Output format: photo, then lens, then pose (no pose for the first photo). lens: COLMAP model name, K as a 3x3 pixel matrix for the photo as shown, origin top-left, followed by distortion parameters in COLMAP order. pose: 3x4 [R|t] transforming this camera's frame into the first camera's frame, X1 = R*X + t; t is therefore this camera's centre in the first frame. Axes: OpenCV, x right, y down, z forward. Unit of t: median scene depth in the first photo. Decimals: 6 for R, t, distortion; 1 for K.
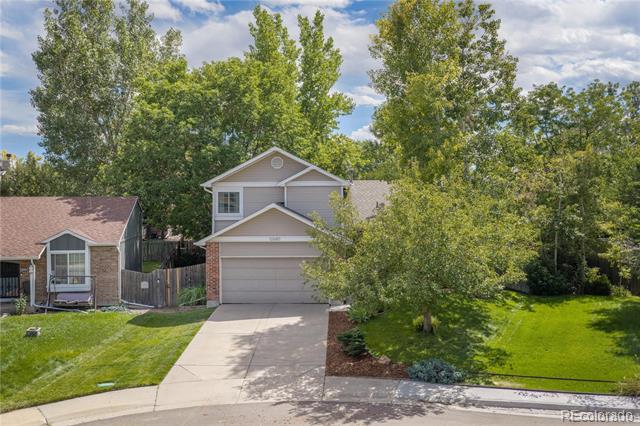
lens RADIAL K [[601.9, 0, 318.5], [0, 601.9, 211.5], [0, 0, 1]] dist [-0.000174, -0.011716]
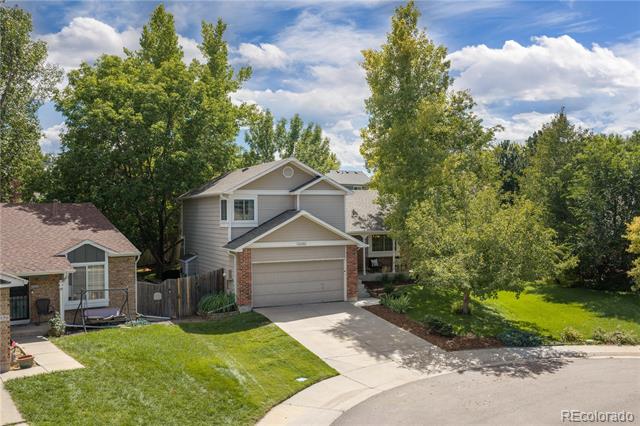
lens RADIAL K [[628.2, 0, 319.3], [0, 628.2, 215.4], [0, 0, 1]] dist [0.035729, 0.000000]
pose [[0.878629, -0.002522, 0.477498, -0.800142], [0.006337, 0.999960, -0.006379, 0.003043], [-0.477463, 0.008630, 0.878610, -0.001695]]
